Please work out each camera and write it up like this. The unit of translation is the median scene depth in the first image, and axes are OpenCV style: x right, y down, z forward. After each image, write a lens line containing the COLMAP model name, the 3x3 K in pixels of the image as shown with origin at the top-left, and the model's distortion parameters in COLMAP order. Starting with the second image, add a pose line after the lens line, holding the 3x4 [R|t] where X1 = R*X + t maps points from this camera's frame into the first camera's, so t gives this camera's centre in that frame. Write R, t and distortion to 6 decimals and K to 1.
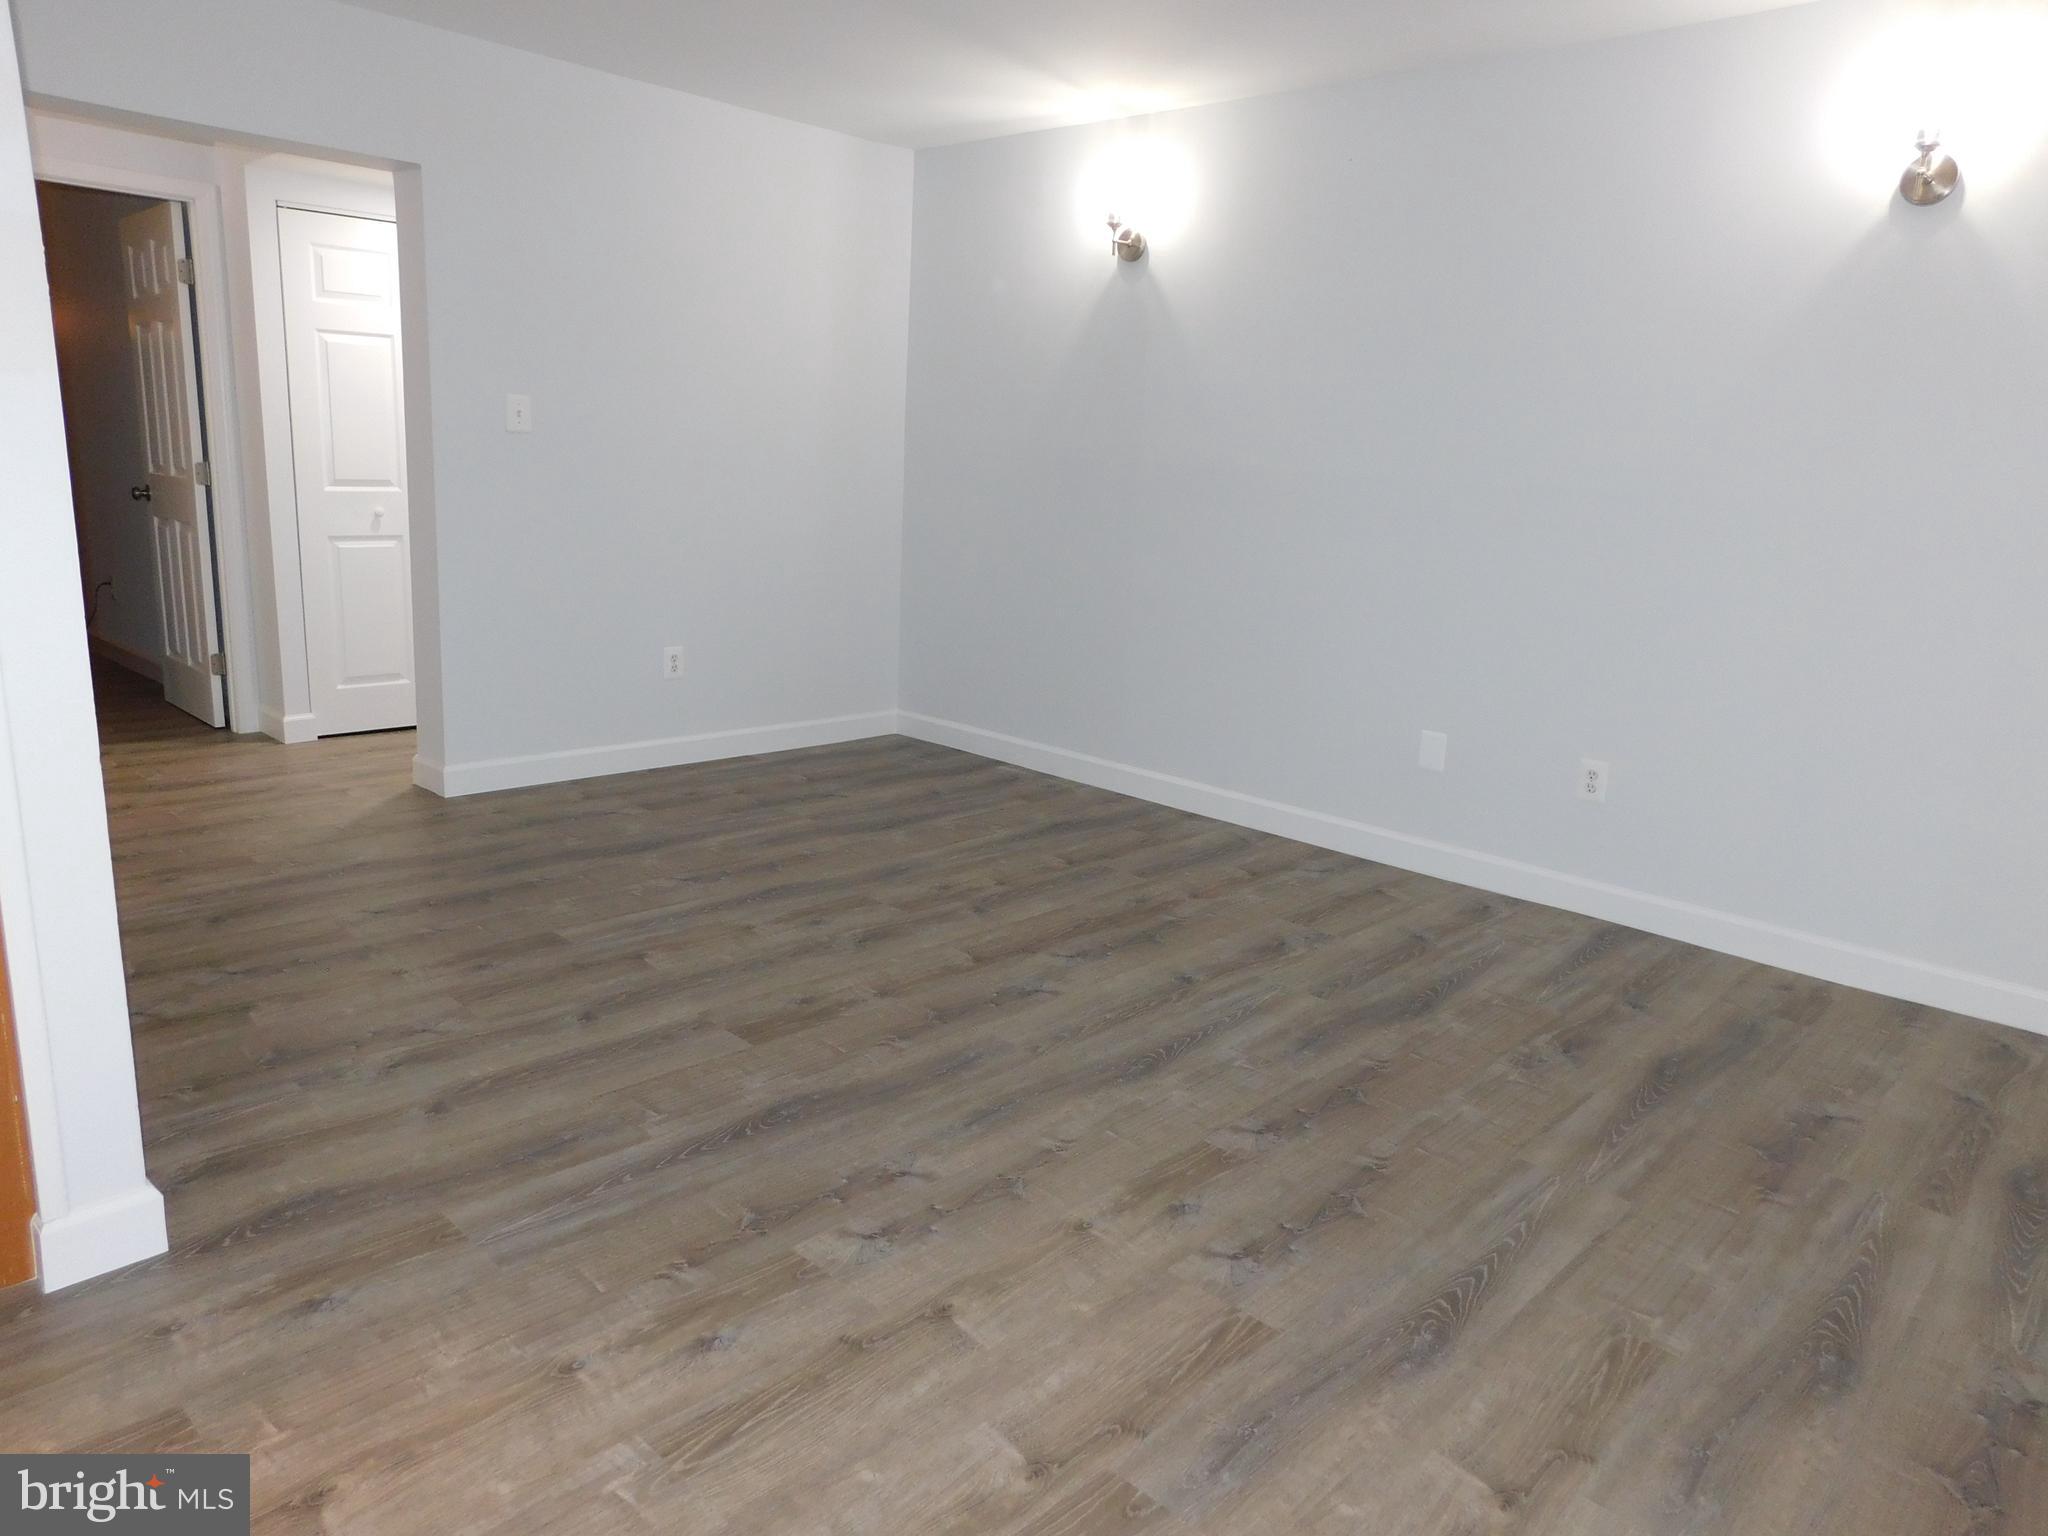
lens RADIAL K [[1356.9, 0, 1024.0], [0, 1356.9, 768.0], [0, 0, 1]] dist [-0.031456, 0.002779]
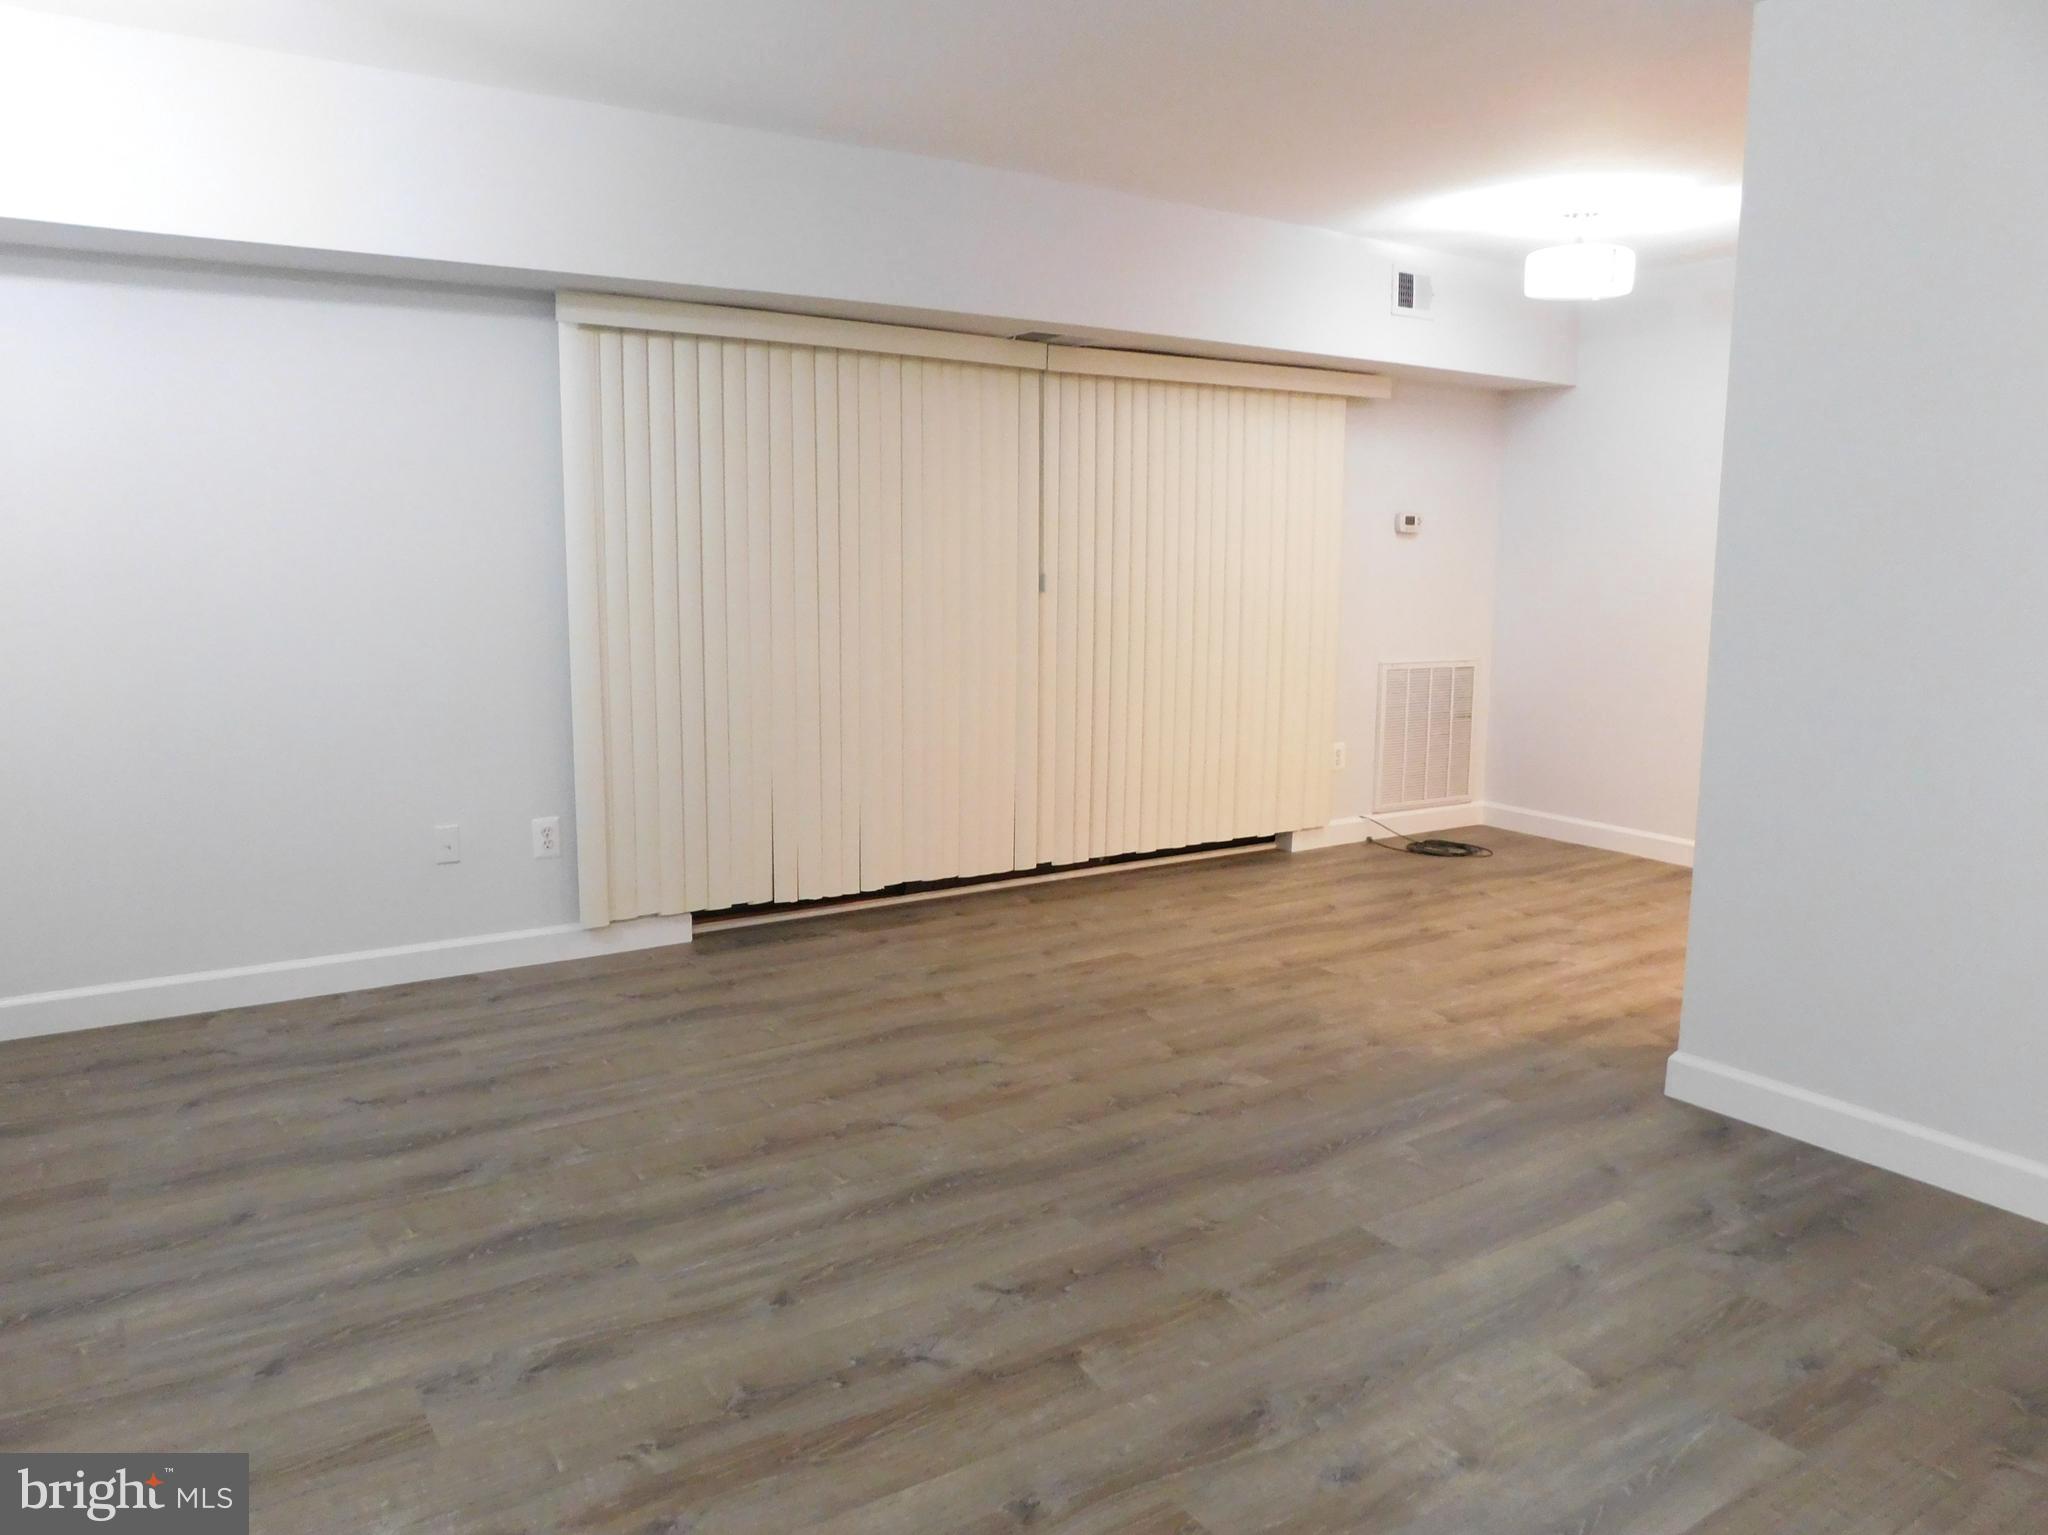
lens RADIAL K [[1420.3, 0, 1024.0], [0, 1420.3, 767.5], [0, 0, 1]] dist [-0.065575, 0.064943]
pose [[-0.973571, -0.097882, 0.206344, -0.143692], [-0.013099, 0.925945, 0.377432, -0.432602], [-0.228007, 0.364754, -0.902755, 1.776903]]
